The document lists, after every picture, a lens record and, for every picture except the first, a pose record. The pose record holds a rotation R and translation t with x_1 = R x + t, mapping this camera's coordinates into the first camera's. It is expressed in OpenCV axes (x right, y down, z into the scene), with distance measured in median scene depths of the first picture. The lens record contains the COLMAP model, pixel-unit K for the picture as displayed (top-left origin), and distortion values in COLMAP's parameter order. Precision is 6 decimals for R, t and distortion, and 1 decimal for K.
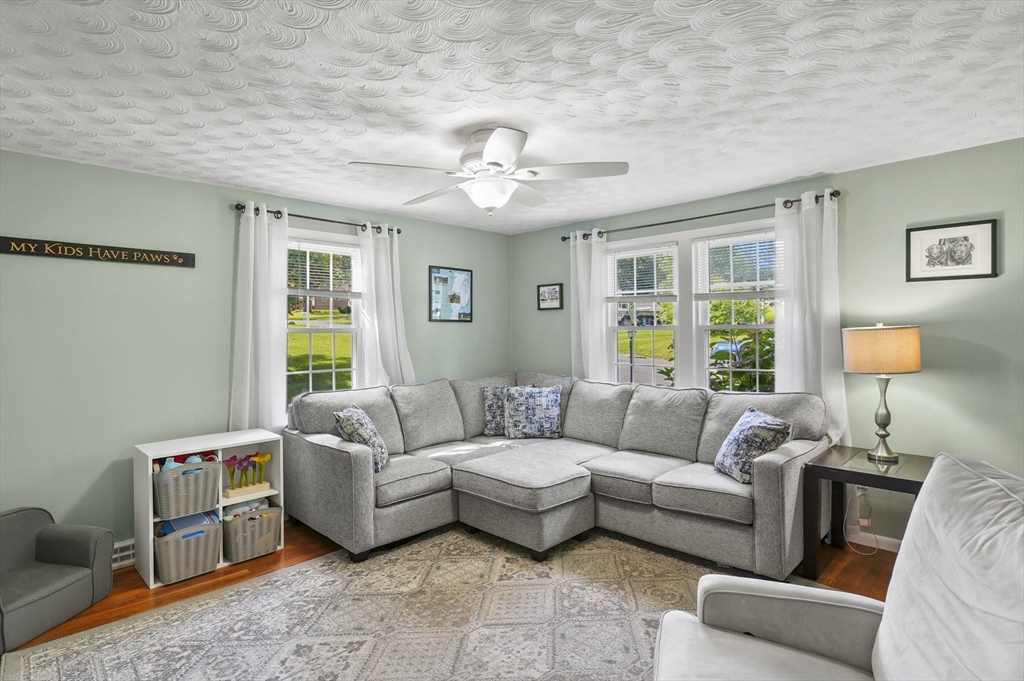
lens RADIAL K [[518.5, 0, 516.1], [0, 518.5, 346.7], [0, 0, 1]] dist [-0.002724, -0.000212]
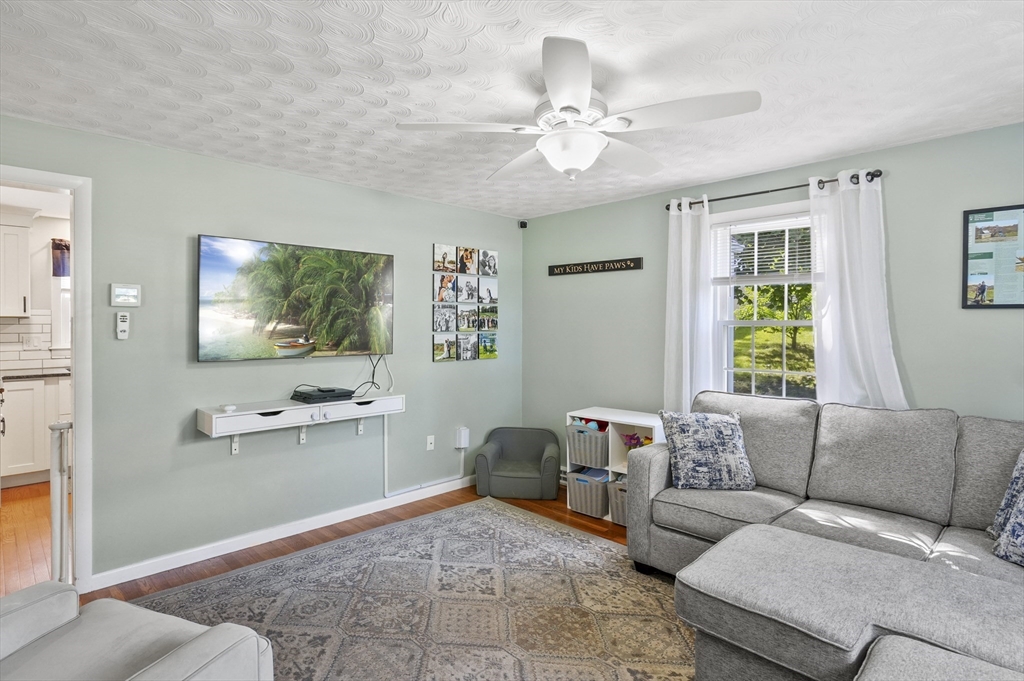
lens RADIAL K [[532.3, 0, 507.2], [0, 532.3, 329.9], [0, 0, 1]] dist [-0.006514, 0.000276]
pose [[-0.010761, 0.019296, -0.999756, 0.695217], [-0.035190, 0.999187, 0.019664, -0.030204], [0.999323, 0.035393, -0.010073, 0.817928]]
